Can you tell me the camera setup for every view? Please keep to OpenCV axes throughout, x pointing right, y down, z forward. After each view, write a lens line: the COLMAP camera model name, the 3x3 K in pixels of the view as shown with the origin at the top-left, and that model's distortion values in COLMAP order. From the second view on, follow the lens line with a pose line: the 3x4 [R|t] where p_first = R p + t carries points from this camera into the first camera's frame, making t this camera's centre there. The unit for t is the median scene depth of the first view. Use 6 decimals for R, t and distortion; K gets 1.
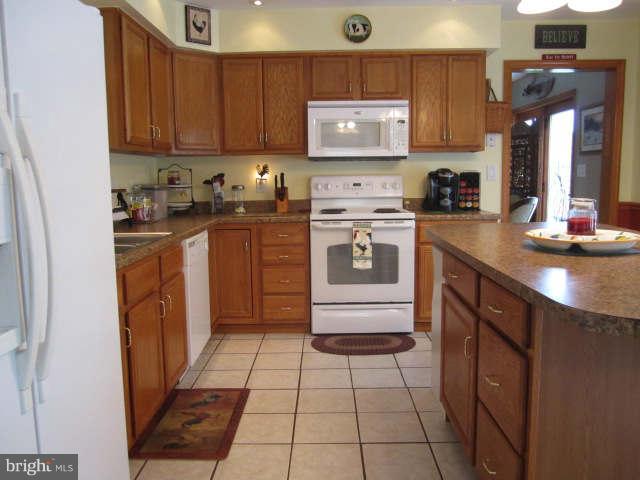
lens RADIAL K [[526.2, 0, 324.0], [0, 526.2, 240.0], [0, 0, 1]] dist [-0.056361, 0.011601]
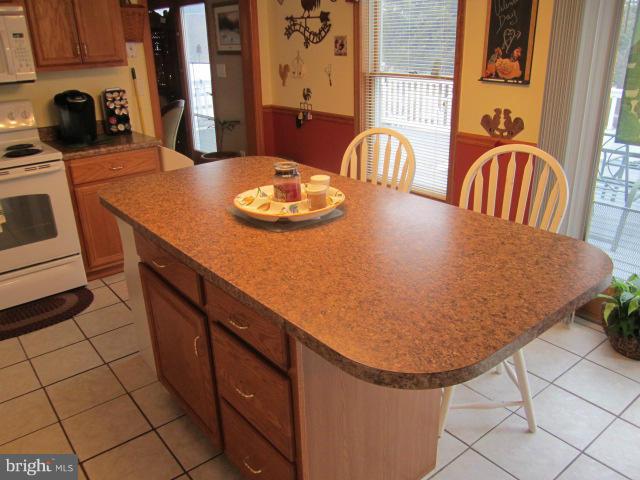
lens RADIAL K [[526.2, 0, 326.7], [0, 526.2, 237.2], [0, 0, 1]] dist [-0.056361, 0.011601]
pose [[0.769775, -0.234667, 0.593614, -0.021488], [0.095756, 0.961900, 0.256084, -0.088605], [-0.631091, -0.140285, 0.762918, 0.091082]]
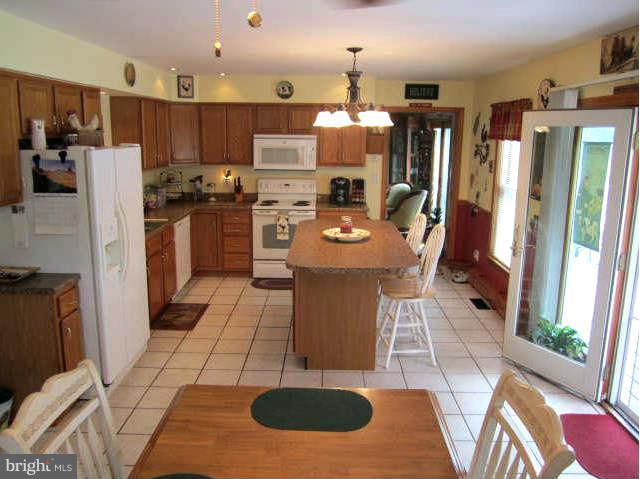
lens RADIAL K [[526.2, 0, 321.8], [0, 526.2, 235.4], [0, 0, 1]] dist [-0.056361, 0.011601]
pose [[0.999617, 0.027681, 0.000095, 0.189485], [-0.027613, 0.996934, 0.073206, -0.080868], [0.001932, -0.073181, 0.997317, -0.636530]]
